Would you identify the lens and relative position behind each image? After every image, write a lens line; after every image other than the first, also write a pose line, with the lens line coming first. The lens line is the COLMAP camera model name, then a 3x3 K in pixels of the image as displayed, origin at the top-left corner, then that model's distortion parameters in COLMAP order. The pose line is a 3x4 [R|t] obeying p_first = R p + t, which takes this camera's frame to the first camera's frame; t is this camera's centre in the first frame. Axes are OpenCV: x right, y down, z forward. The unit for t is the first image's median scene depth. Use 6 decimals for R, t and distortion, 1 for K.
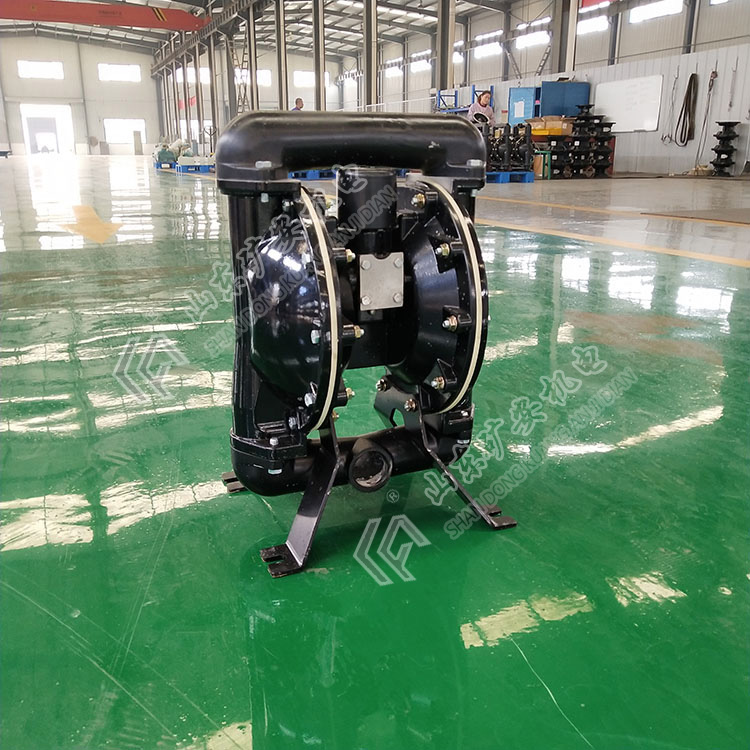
lens RADIAL K [[785.6, 0, 372.8], [0, 785.6, 373.4], [0, 0, 1]] dist [-0.014206, 0.058794]
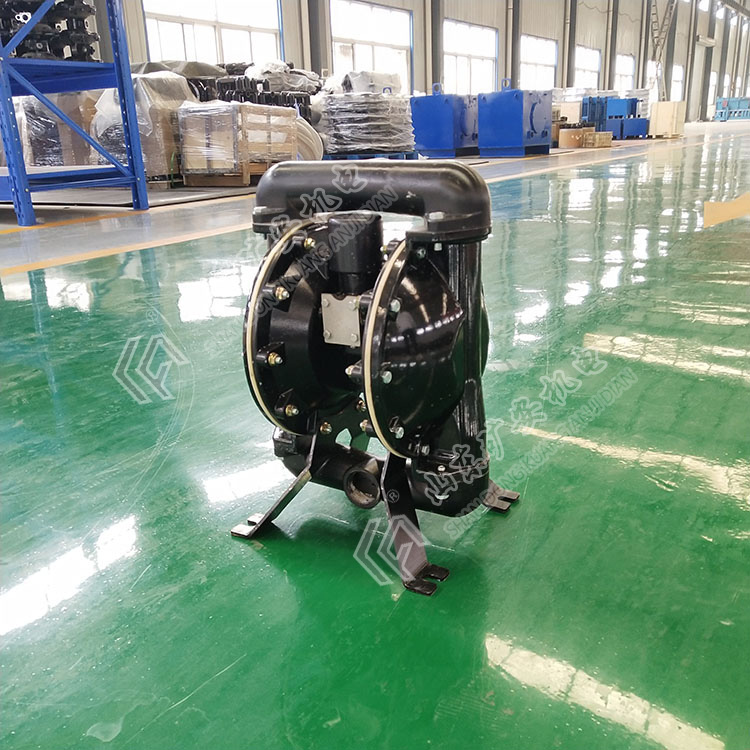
lens RADIAL K [[785.6, 0, 372.8], [0, 785.6, 373.4], [0, 0, 1]] dist [-0.014206, 0.058794]
pose [[0.568635, 0.229365, -0.789966, 0.711617], [-0.190255, 0.970972, 0.144969, -0.164621], [0.800286, 0.067861, 0.595767, 0.305882]]
